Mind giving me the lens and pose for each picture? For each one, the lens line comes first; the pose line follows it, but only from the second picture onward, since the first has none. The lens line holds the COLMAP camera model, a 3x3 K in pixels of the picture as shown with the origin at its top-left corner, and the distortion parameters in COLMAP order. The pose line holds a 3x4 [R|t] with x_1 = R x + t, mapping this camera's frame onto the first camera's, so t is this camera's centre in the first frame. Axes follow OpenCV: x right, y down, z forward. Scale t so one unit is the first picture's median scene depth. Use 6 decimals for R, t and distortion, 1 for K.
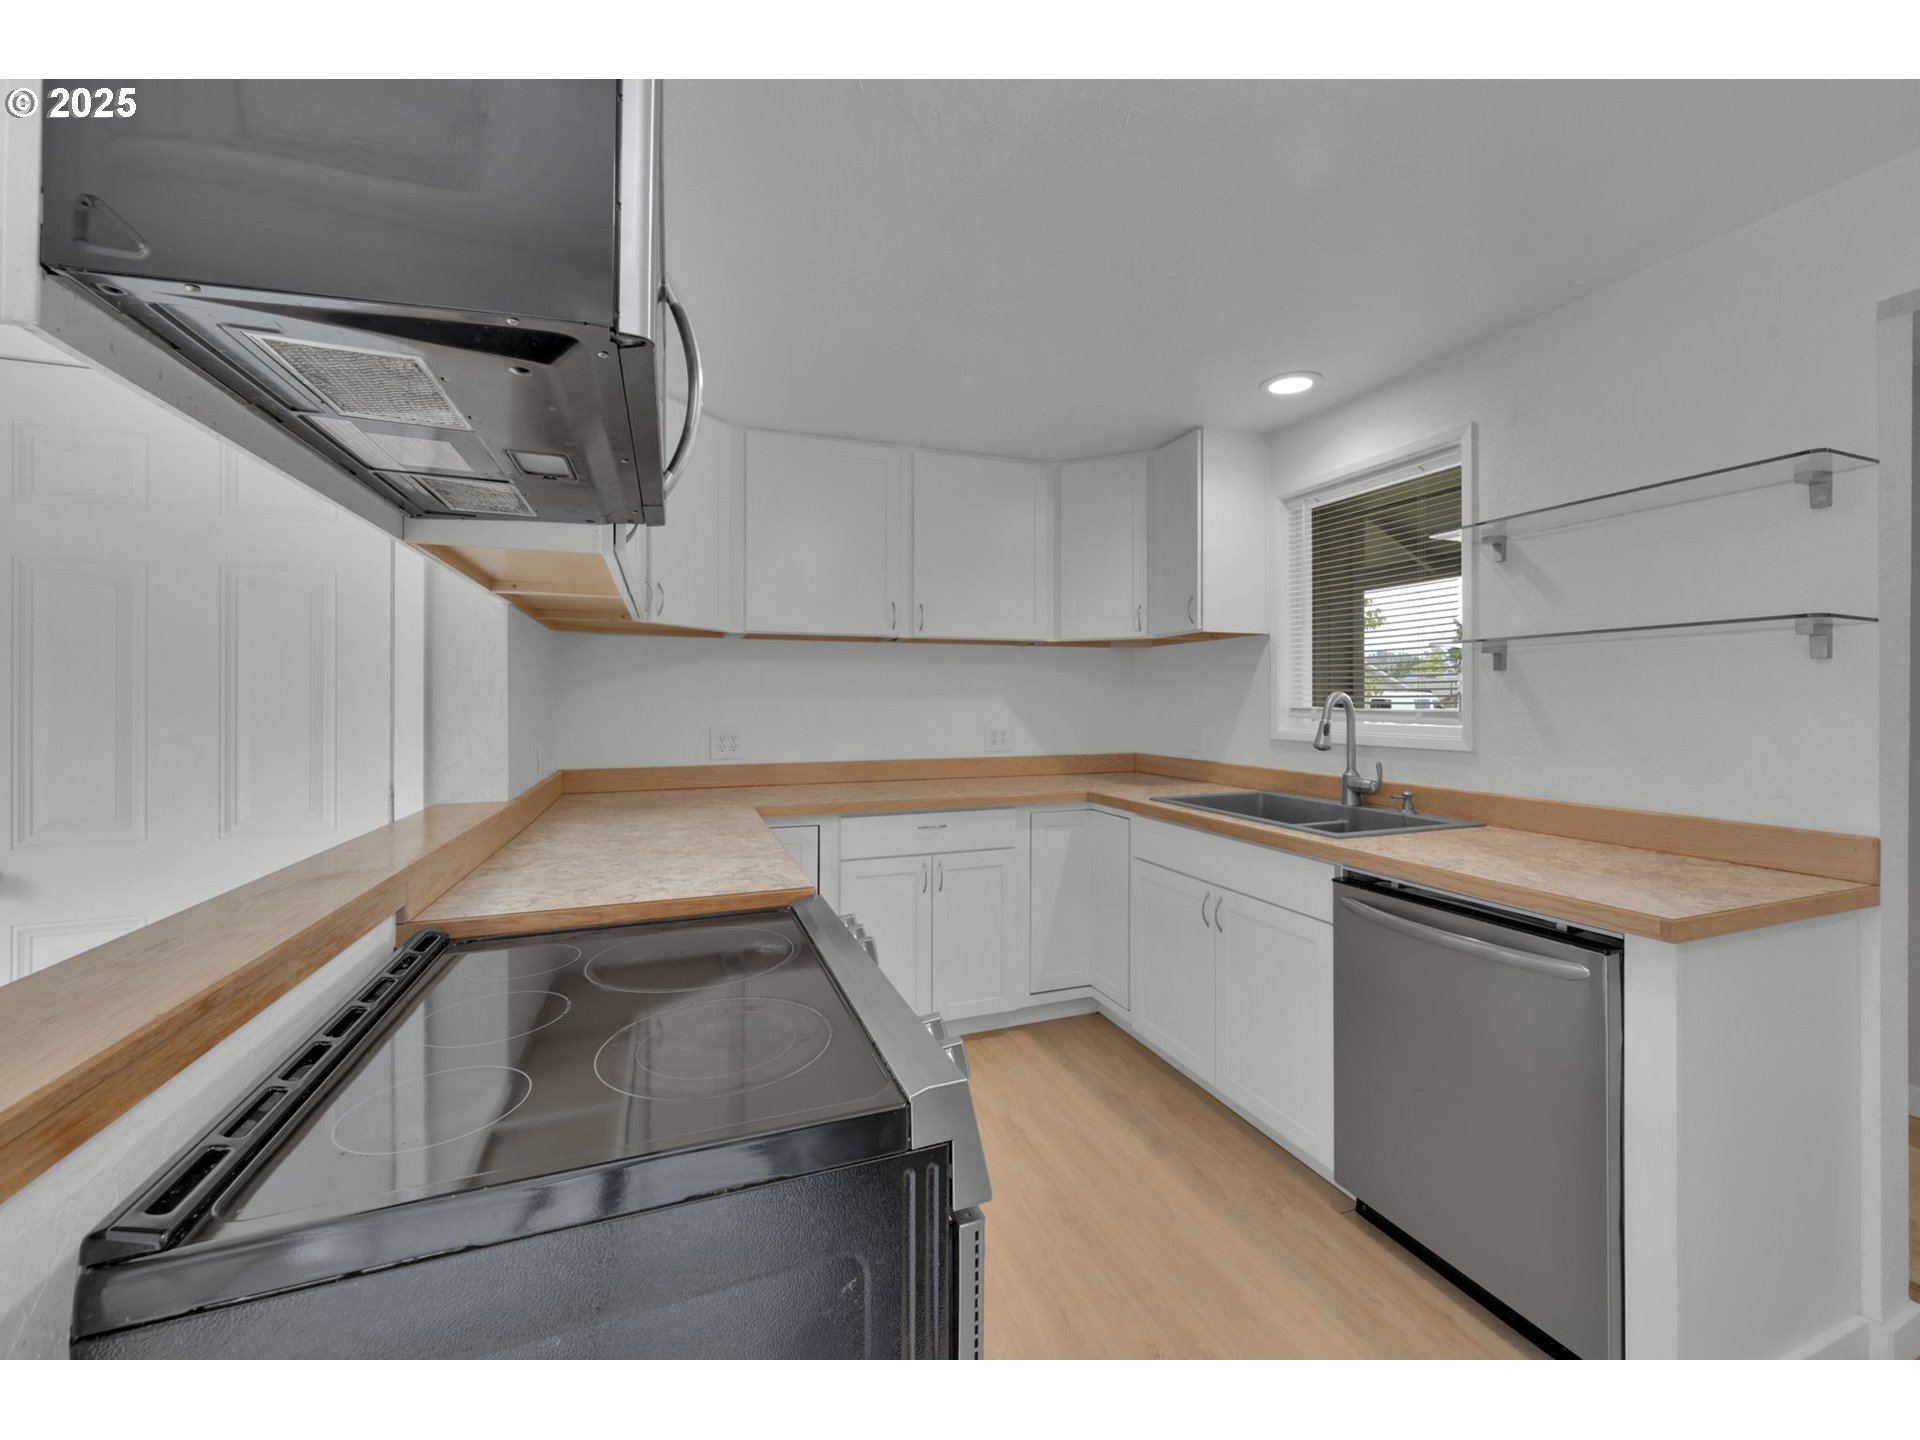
lens RADIAL K [[760.3, 0, 959.7], [0, 760.3, 706.1], [0, 0, 1]] dist [-0.000543, -0.000037]
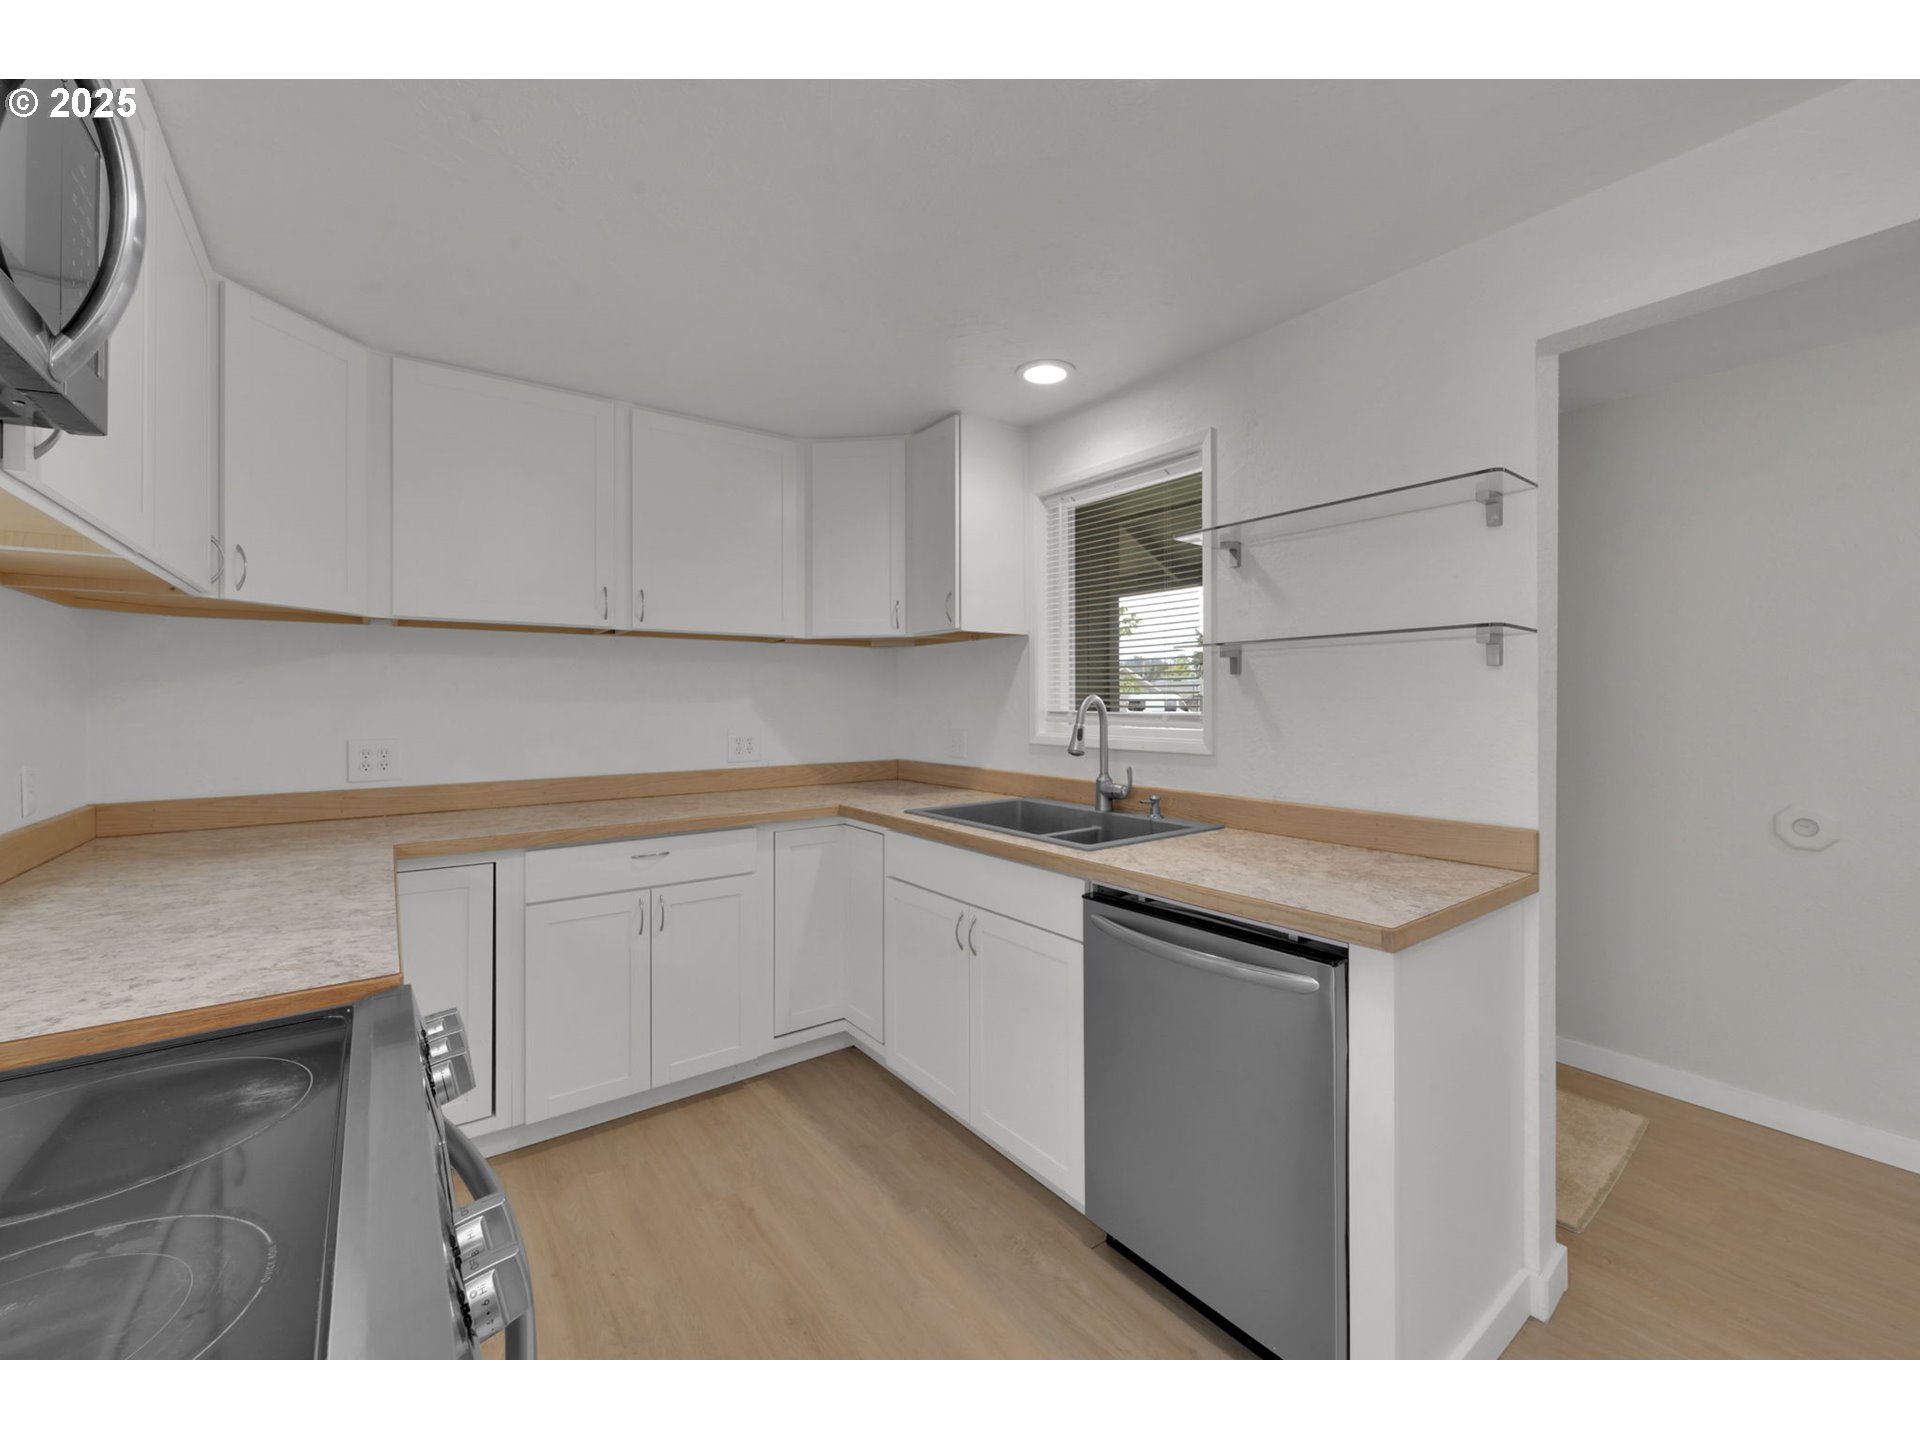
lens RADIAL K [[777.9, 0, 953.4], [0, 777.9, 711.4], [0, 0, 1]] dist [0.000015, -0.000015]
pose [[0.962671, -0.004605, 0.270636, 0.057190], [0.003455, 0.999983, 0.004724, -0.003241], [-0.270653, -0.003613, 0.962670, 0.087585]]
